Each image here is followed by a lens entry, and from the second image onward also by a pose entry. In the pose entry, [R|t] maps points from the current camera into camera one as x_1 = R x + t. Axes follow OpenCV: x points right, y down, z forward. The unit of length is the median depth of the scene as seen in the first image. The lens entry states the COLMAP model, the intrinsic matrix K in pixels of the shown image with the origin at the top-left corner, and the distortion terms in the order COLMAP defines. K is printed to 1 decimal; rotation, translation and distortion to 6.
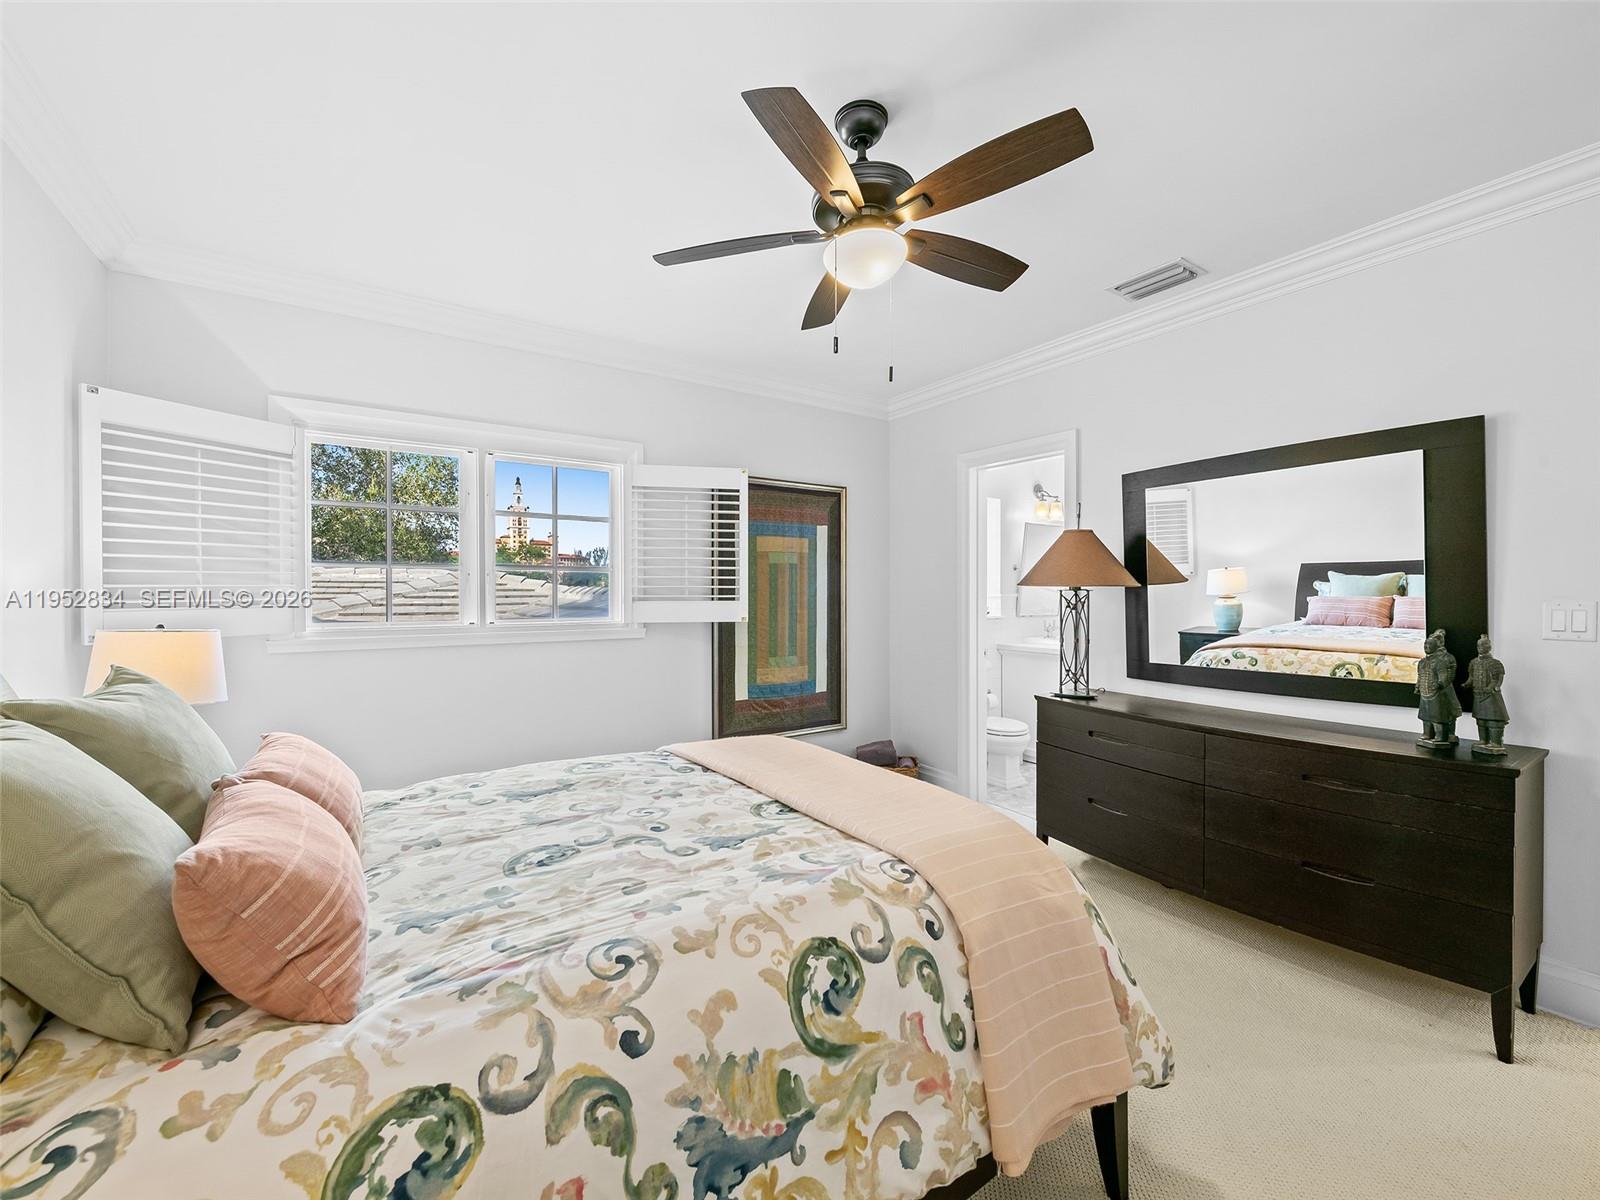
lens RADIAL K [[656.8, 0, 792.8], [0, 656.8, 594.5], [0, 0, 1]] dist [-0.002832, -0.000773]
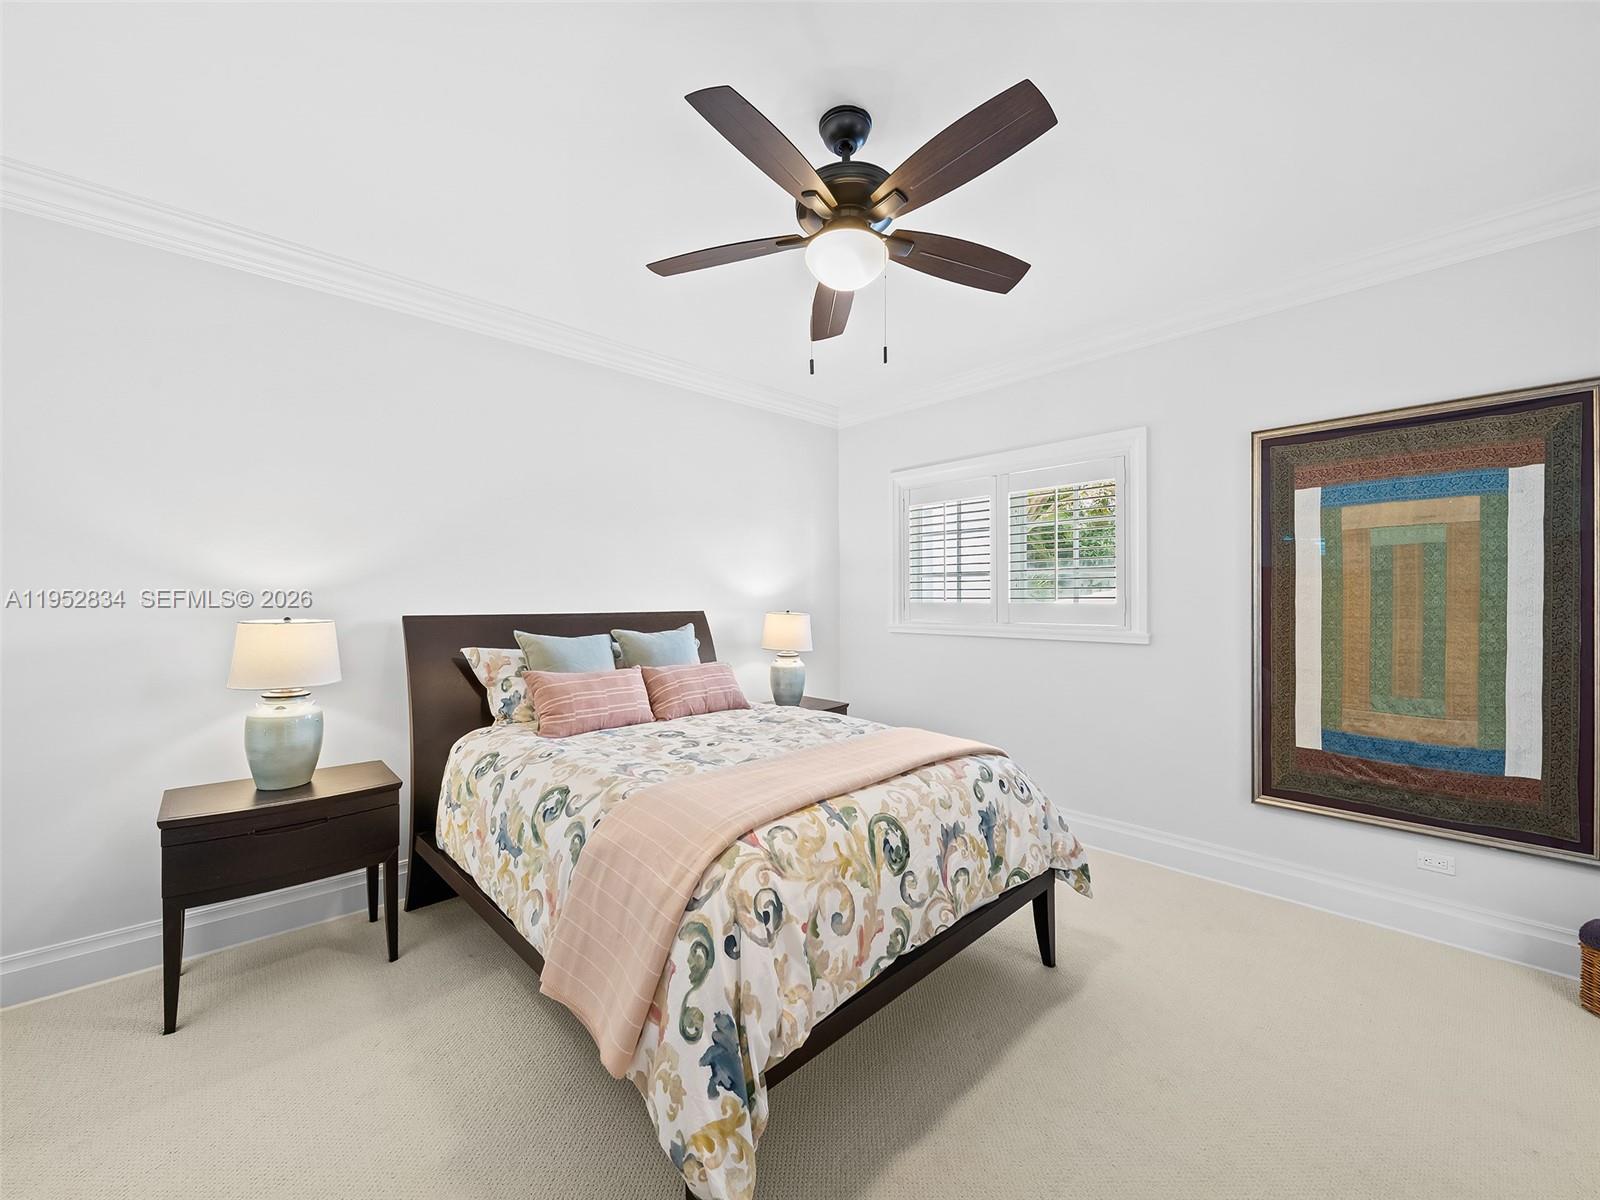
lens RADIAL K [[636.2, 0, 792.5], [0, 636.2, 599.0], [0, 0, 1]] dist [0.000427, -0.001733]
pose [[0.169278, 0.004360, -0.985559, 1.288264], [-0.003835, 0.999986, 0.003765, 0.007931], [0.985561, 0.003143, 0.169292, 0.925173]]
